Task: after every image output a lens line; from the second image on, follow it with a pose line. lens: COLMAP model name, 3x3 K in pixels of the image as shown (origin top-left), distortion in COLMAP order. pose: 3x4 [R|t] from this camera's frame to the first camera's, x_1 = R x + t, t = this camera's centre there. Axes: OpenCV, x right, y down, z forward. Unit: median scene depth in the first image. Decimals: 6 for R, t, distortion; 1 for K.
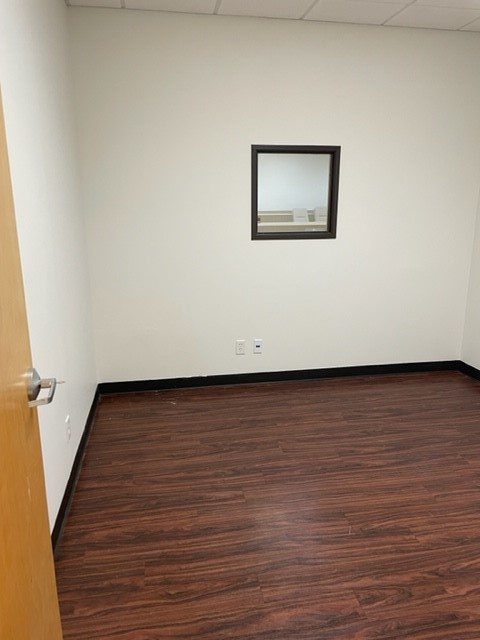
lens RADIAL K [[485.9, 0, 245.8], [0, 485.9, 318.7], [0, 0, 1]] dist [0.085058, -0.110365]
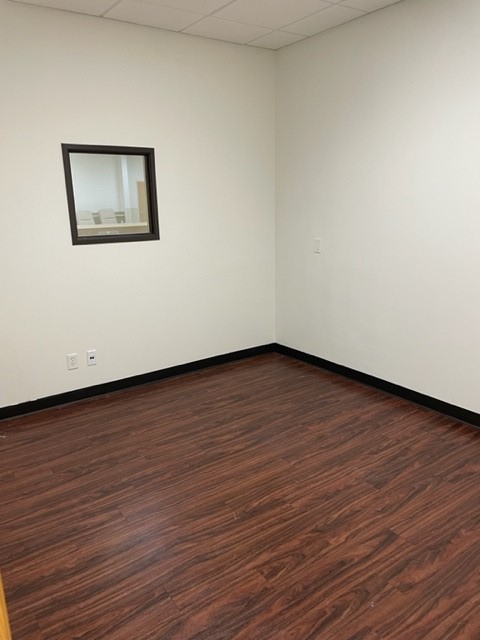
lens RADIAL K [[485.9, 0, 242.9], [0, 485.9, 316.9], [0, 0, 1]] dist [0.085058, -0.110365]
pose [[0.908237, -0.118225, 0.401409, -0.113794], [0.120896, 0.992488, 0.018768, -0.005101], [-0.400612, 0.031483, 0.915707, 0.020398]]
